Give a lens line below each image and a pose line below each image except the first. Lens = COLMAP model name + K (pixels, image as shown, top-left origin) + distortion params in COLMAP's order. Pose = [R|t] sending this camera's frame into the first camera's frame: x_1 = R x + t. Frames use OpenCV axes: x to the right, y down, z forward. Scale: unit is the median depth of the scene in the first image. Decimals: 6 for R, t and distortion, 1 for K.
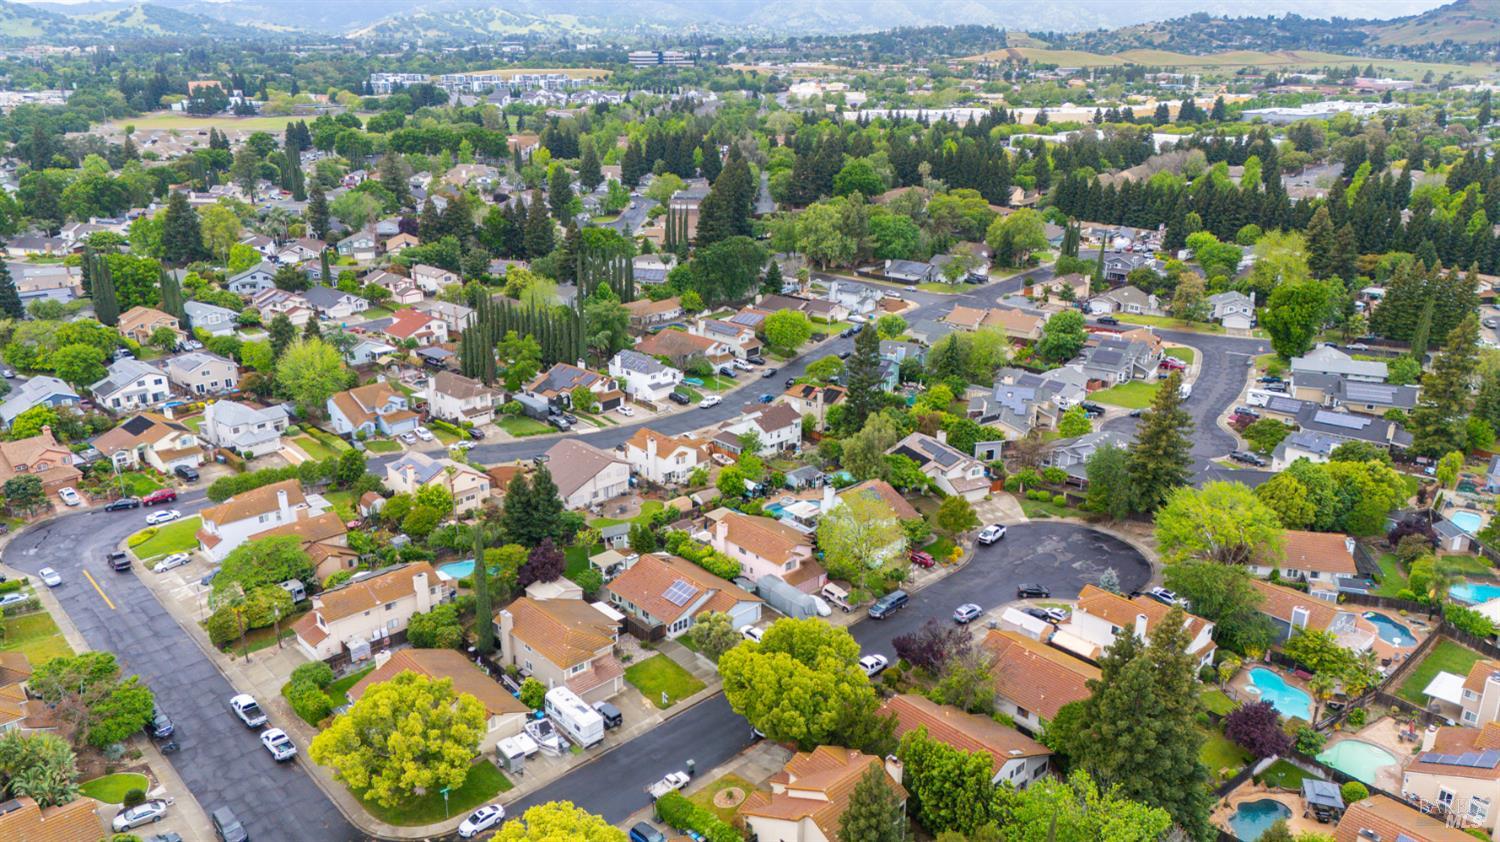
lens RADIAL K [[1082.3, 0, 749.6], [0, 1082.3, 420.5], [0, 0, 1]] dist [0.055752, -0.047515]
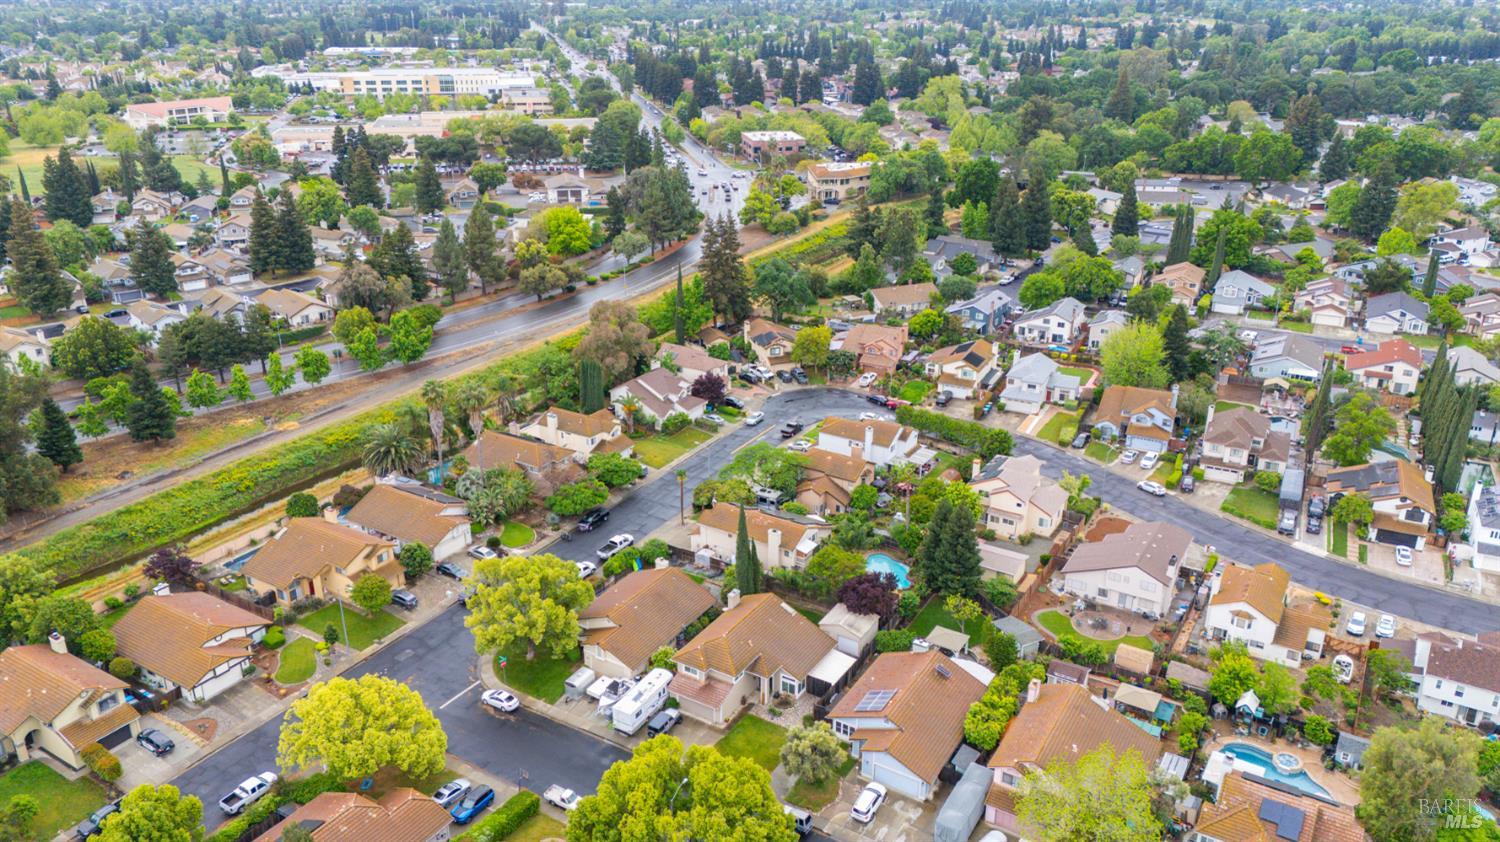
lens RADIAL K [[1082.3, 0, 749.6], [0, 1082.3, 421.9], [0, 0, 1]] dist [0.055752, -0.047515]
pose [[0.272423, 0.360468, -0.892104, 0.386020], [-0.321761, 0.907922, 0.268603, -0.149585], [0.906783, 0.213871, 0.363323, 0.401606]]
